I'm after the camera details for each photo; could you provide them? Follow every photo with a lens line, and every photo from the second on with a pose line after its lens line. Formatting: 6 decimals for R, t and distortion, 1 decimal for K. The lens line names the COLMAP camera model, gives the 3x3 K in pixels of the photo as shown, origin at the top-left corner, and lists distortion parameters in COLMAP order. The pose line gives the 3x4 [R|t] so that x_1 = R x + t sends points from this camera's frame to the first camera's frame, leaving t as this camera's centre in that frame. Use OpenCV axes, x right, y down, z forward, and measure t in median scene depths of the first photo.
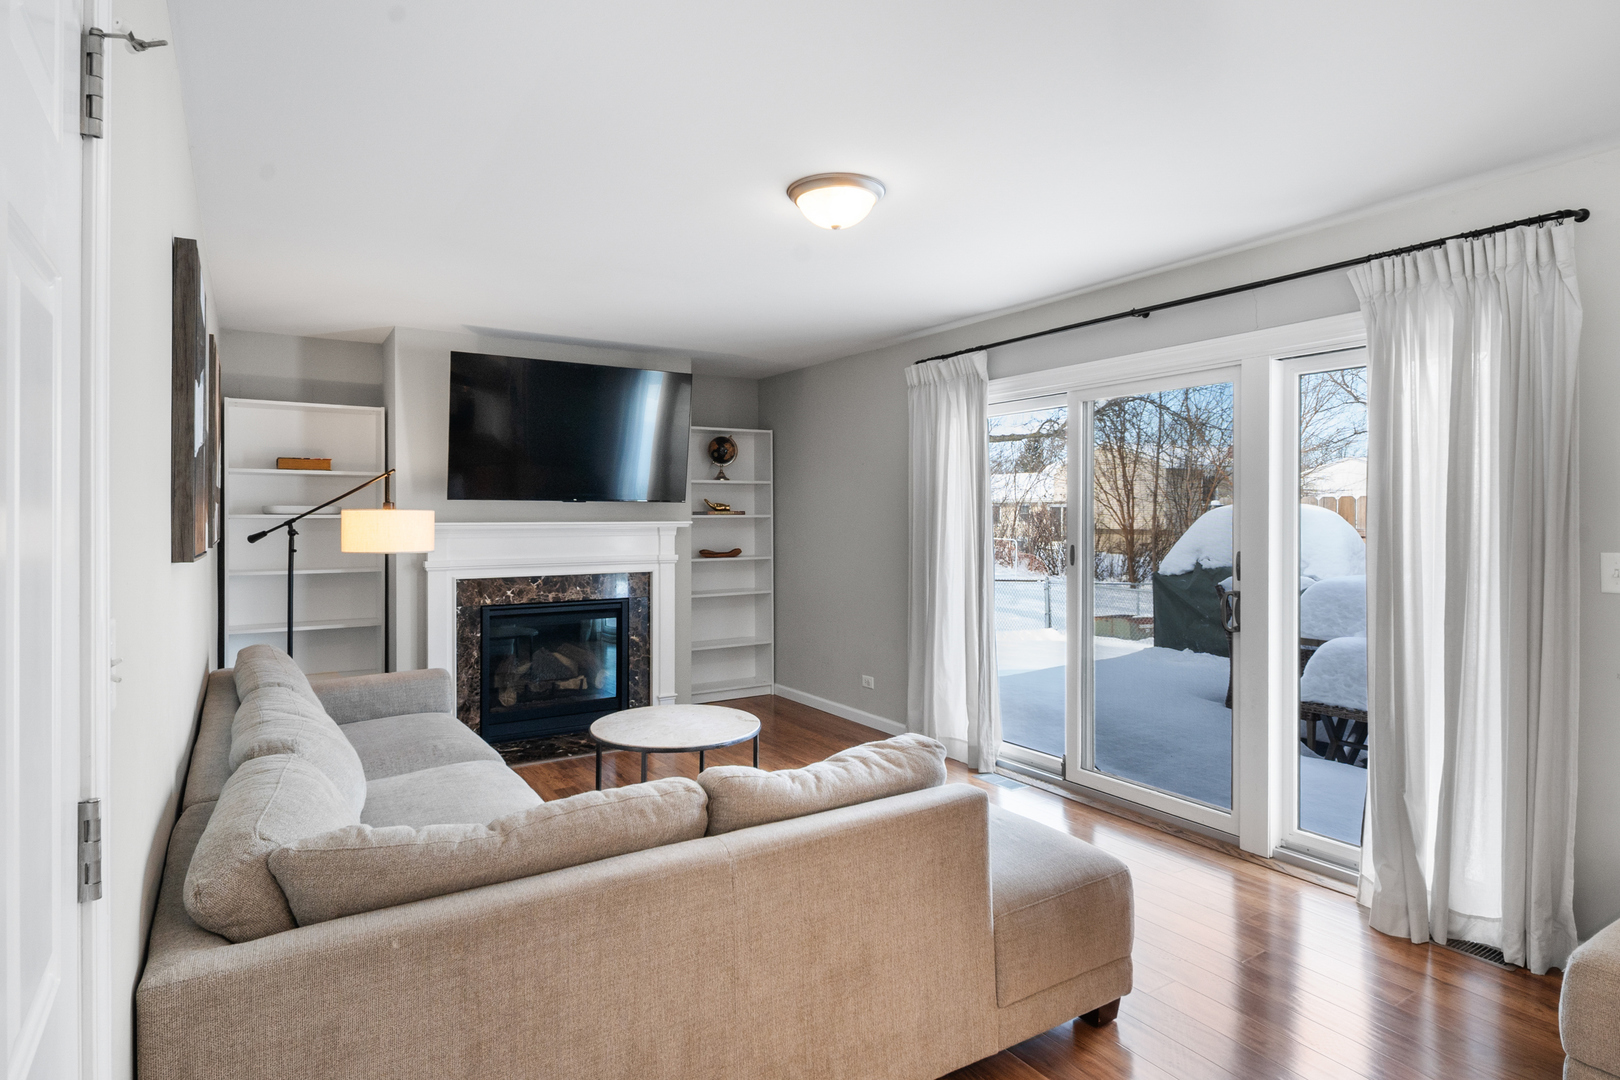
lens RADIAL K [[865.5, 0, 807.2], [0, 865.5, 517.3], [0, 0, 1]] dist [0.020997, -0.013983]
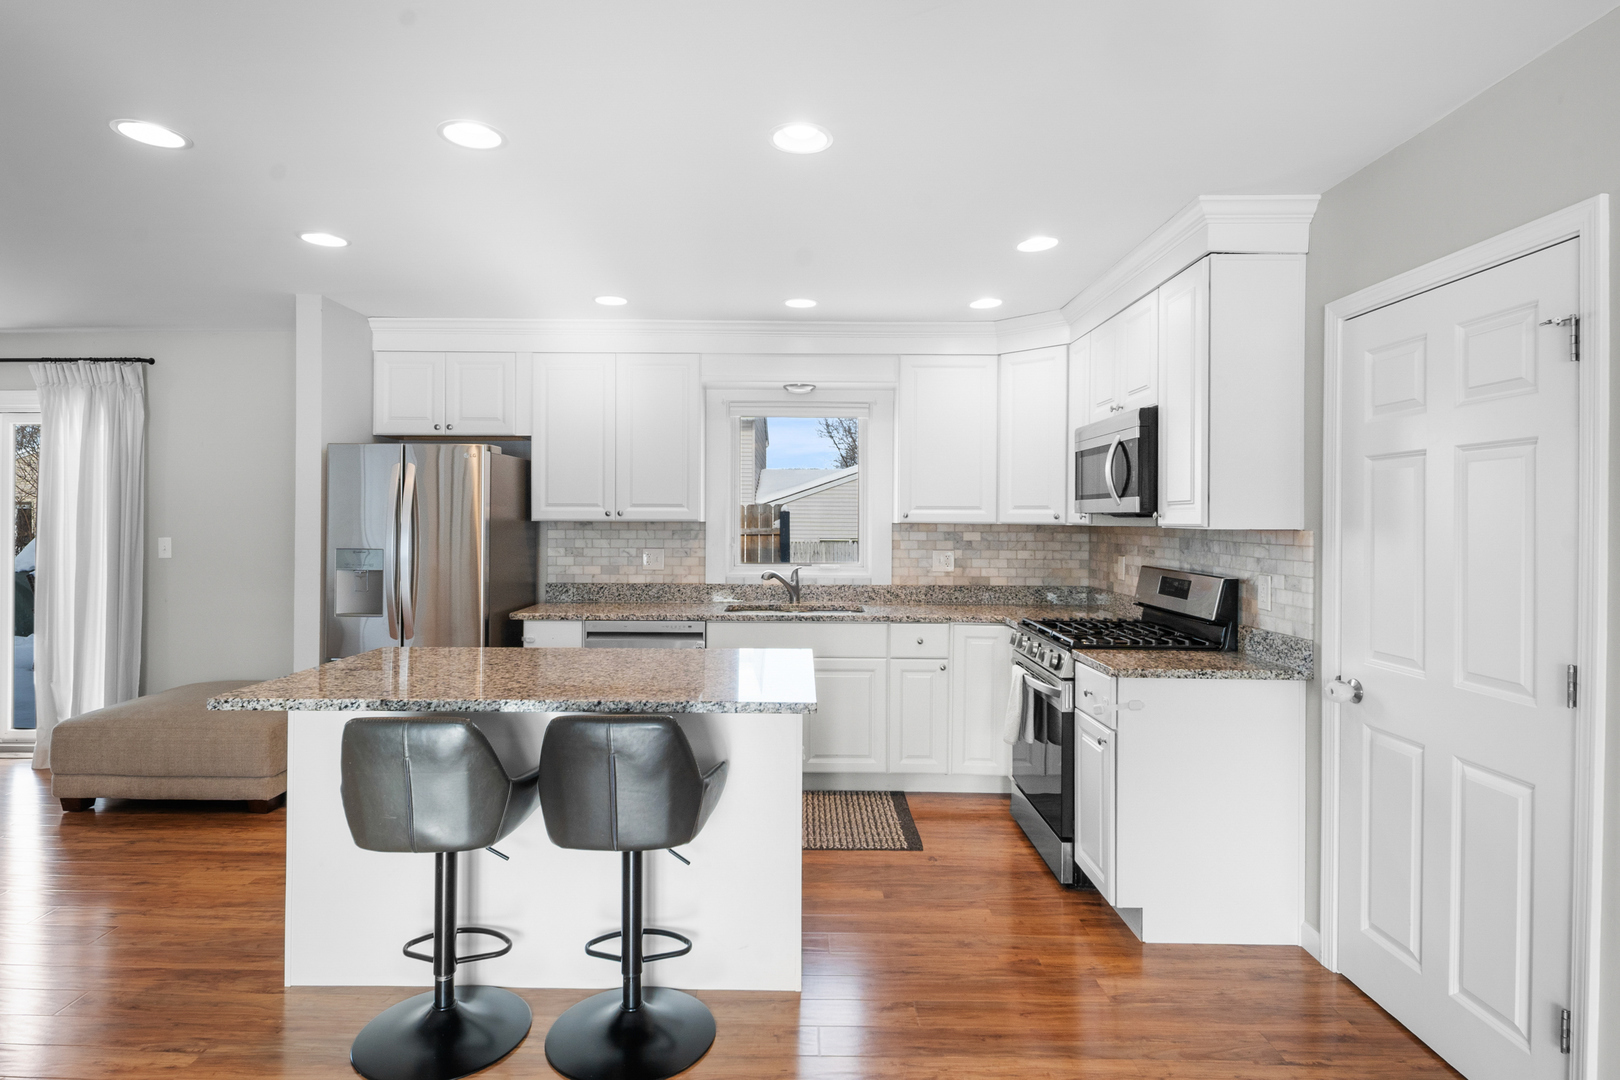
lens RADIAL K [[865.5, 0, 796.9], [0, 865.5, 517.7], [0, 0, 1]] dist [0.020997, -0.013983]
pose [[0.543627, 0.007391, 0.839294, 0.030386], [-0.002924, 0.999972, -0.006912, 0.002014], [-0.839322, 0.001303, 0.543634, -0.628844]]
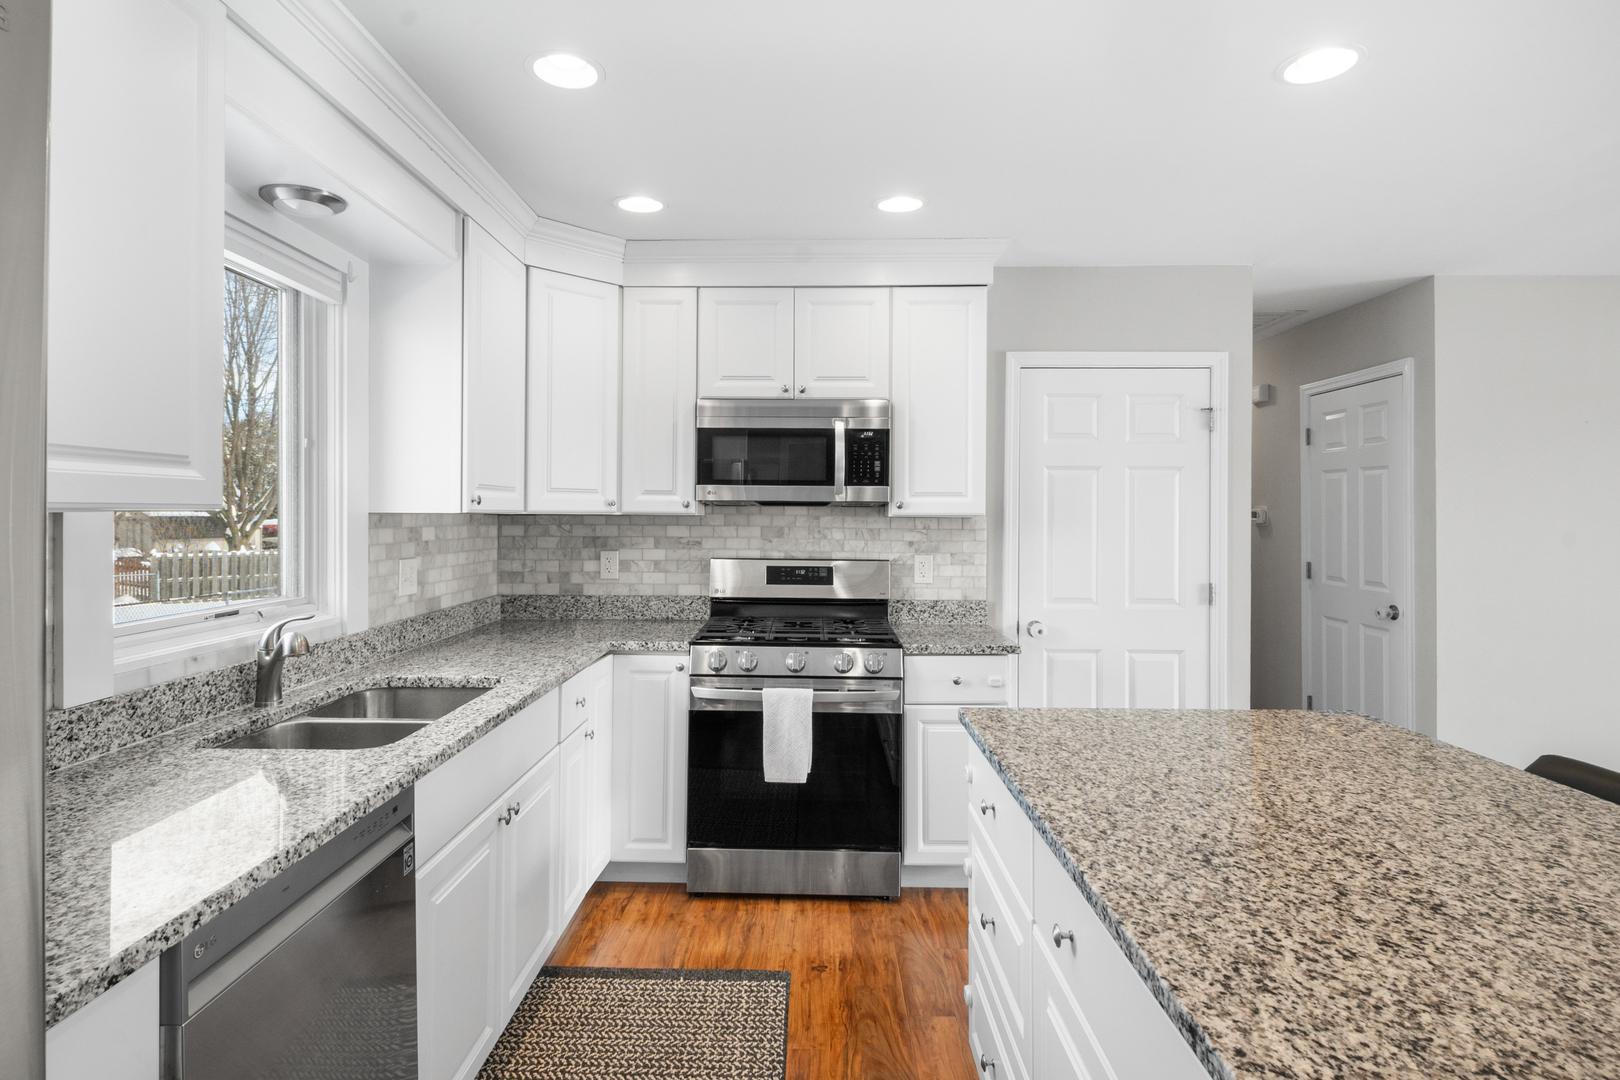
lens RADIAL K [[865.5, 0, 795.7], [0, 865.5, 513.5], [0, 0, 1]] dist [0.020997, -0.013983]
pose [[-0.832899, -0.001066, 0.553424, 0.403148], [0.000455, 0.999996, 0.002610, 0.000004], [-0.553424, 0.002425, -0.832896, 0.095437]]
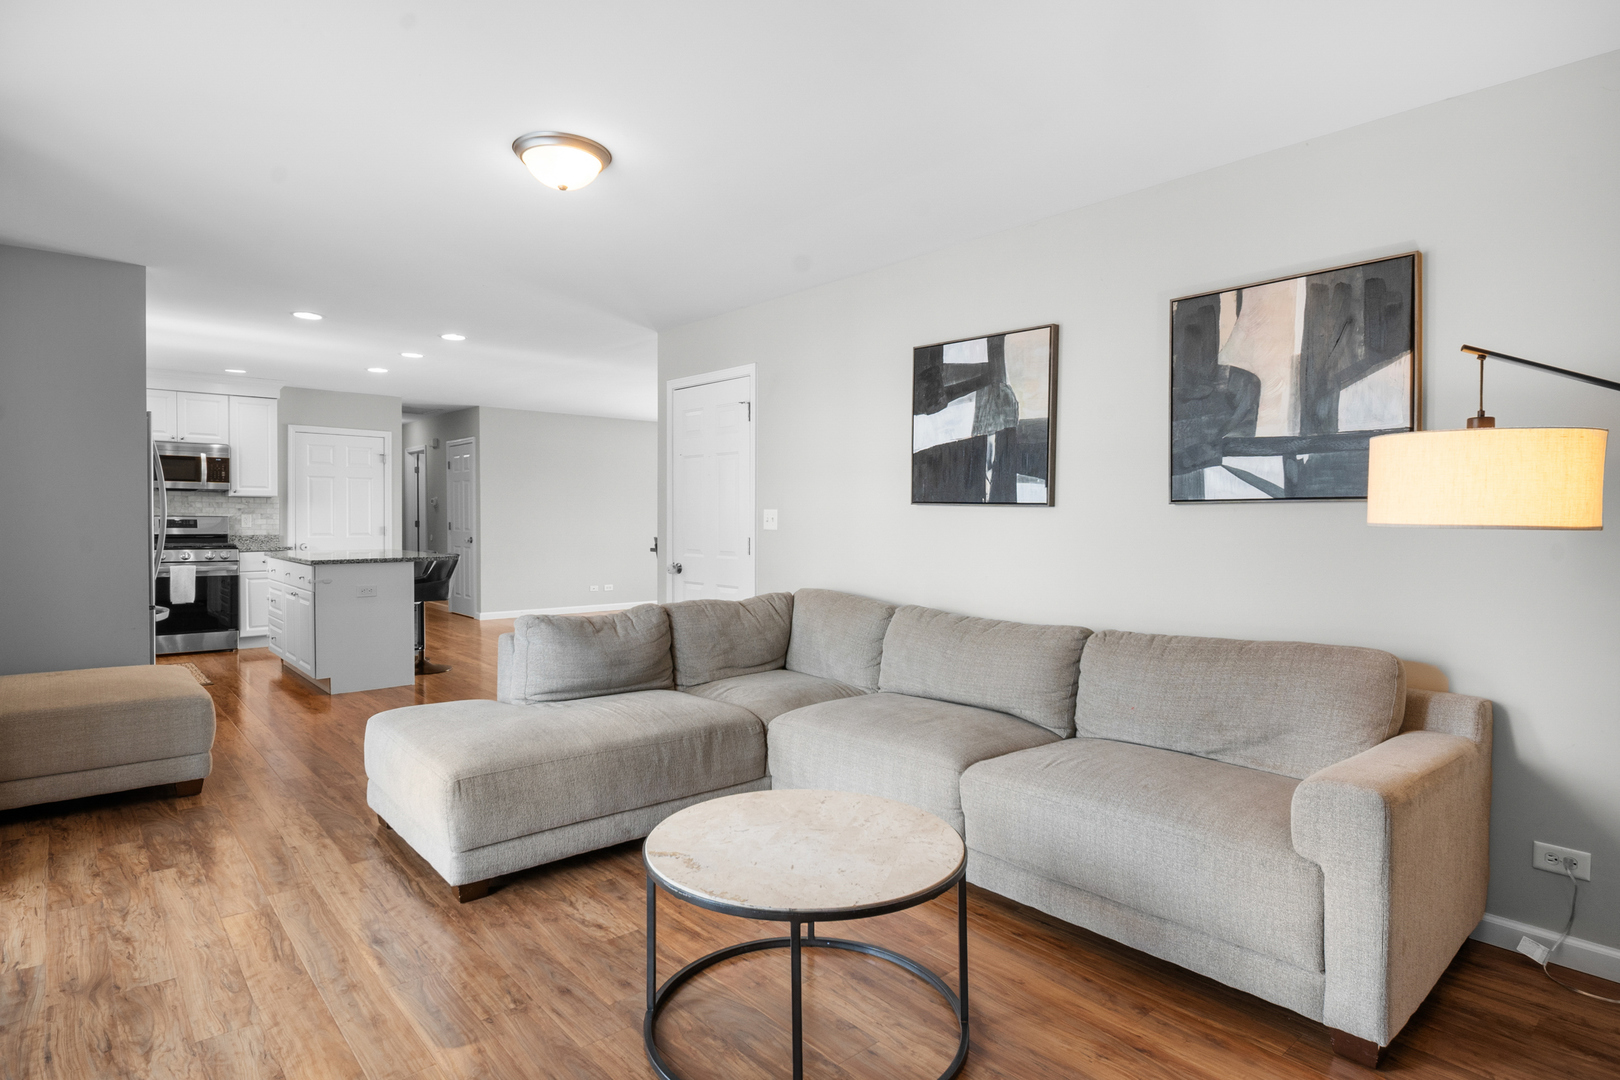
lens RADIAL K [[865.5, 0, 792.2], [0, 865.5, 532.7], [0, 0, 1]] dist [0.020997, -0.013983]
pose [[-0.989876, -0.001634, -0.141926, -0.054998], [-0.005008, 0.999713, 0.023414, 0.027881], [0.141847, 0.023888, -0.989600, 1.169024]]
